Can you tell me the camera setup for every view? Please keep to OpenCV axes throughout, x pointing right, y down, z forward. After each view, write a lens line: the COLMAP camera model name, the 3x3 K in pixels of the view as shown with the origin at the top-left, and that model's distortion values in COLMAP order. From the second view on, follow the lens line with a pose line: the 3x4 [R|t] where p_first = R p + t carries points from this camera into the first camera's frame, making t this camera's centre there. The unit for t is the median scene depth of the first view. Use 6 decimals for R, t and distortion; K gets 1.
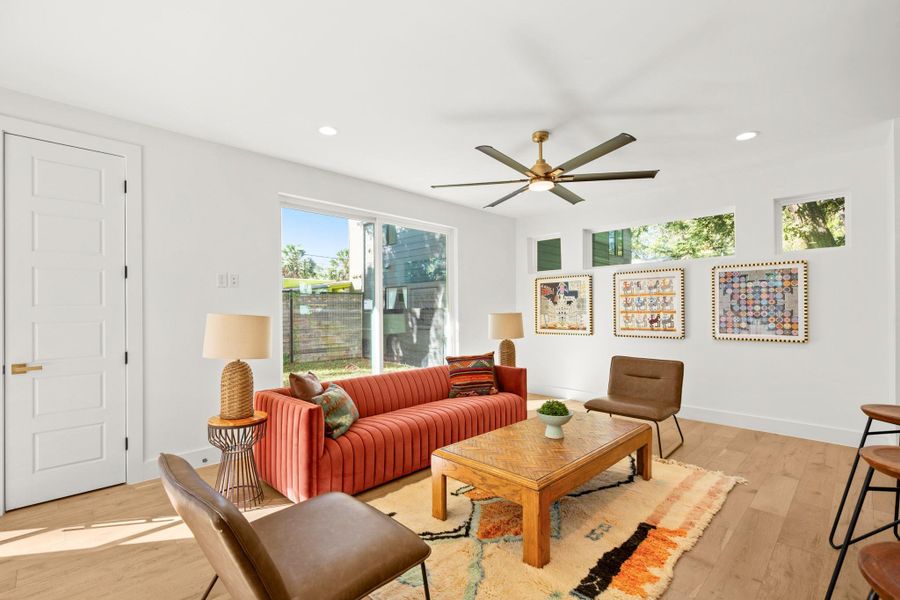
lens RADIAL K [[410.7, 0, 456.8], [0, 410.7, 306.8], [0, 0, 1]] dist [0.005125, -0.002209]
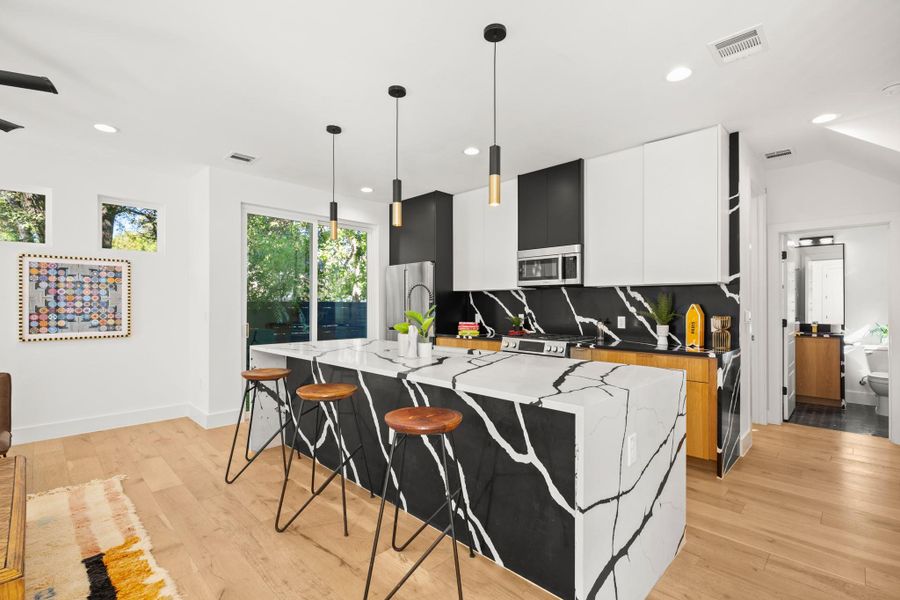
lens RADIAL K [[410.7, 0, 457.7], [0, 410.7, 299.2], [0, 0, 1]] dist [0.005125, -0.002209]
pose [[-0.007731, 0.016852, 0.999828, -0.228760], [-0.004487, 0.999847, -0.016887, 0.003421], [-0.999960, -0.004617, -0.007654, 0.142833]]
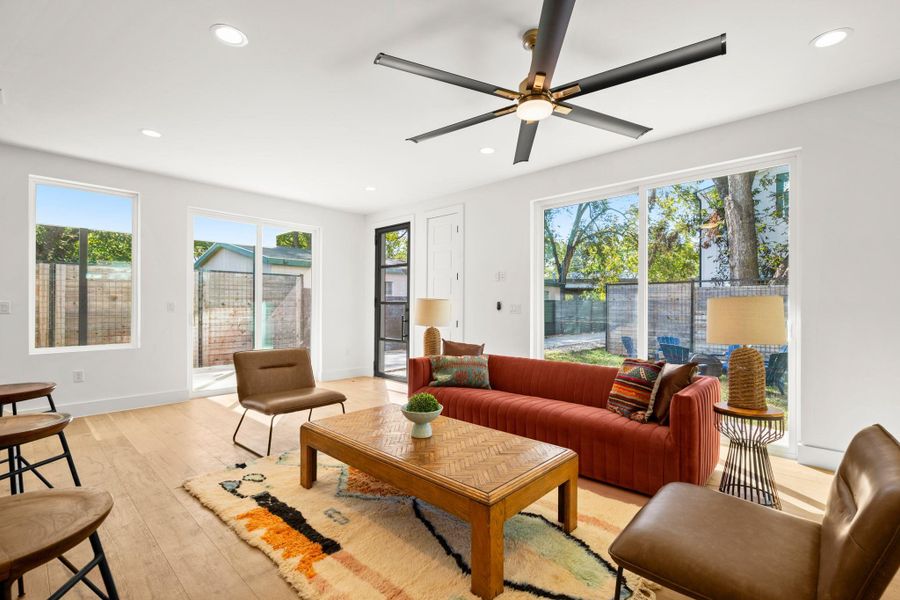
lens RADIAL K [[410.7, 0, 458.3], [0, 410.7, 302.4], [0, 0, 1]] dist [0.005125, -0.002209]
pose [[0.031038, 0.001317, -0.999517, 0.733673], [0.003898, 0.999991, 0.001439, 0.021367], [0.999511, -0.003941, 0.031032, 0.695988]]
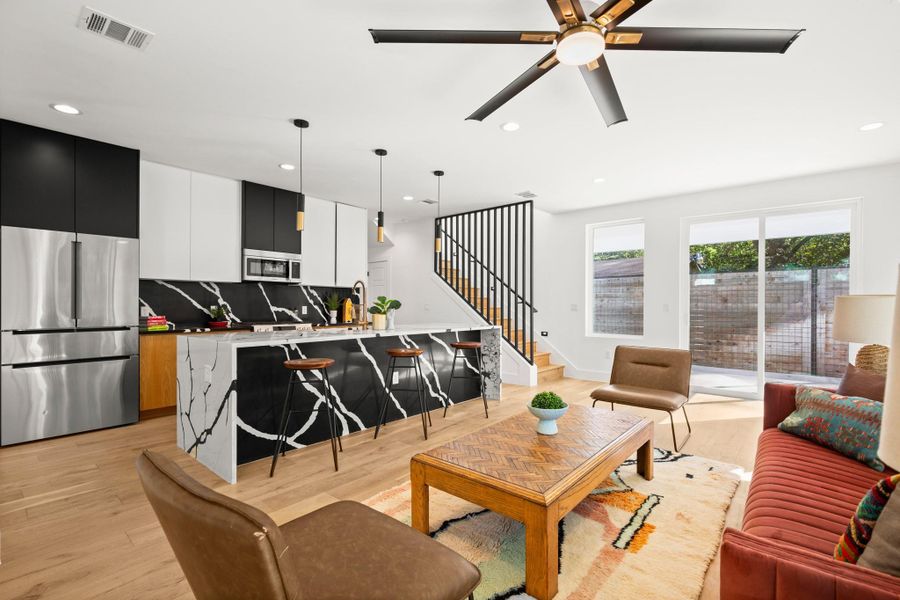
lens RADIAL K [[410.7, 0, 458.8], [0, 410.7, 304.4], [0, 0, 1]] dist [0.005125, -0.002209]
pose [[-0.996612, 0.001238, -0.082237, 0.331701], [0.001635, 0.999987, -0.004762, 0.028318], [0.082230, -0.004881, -0.996601, 1.240367]]
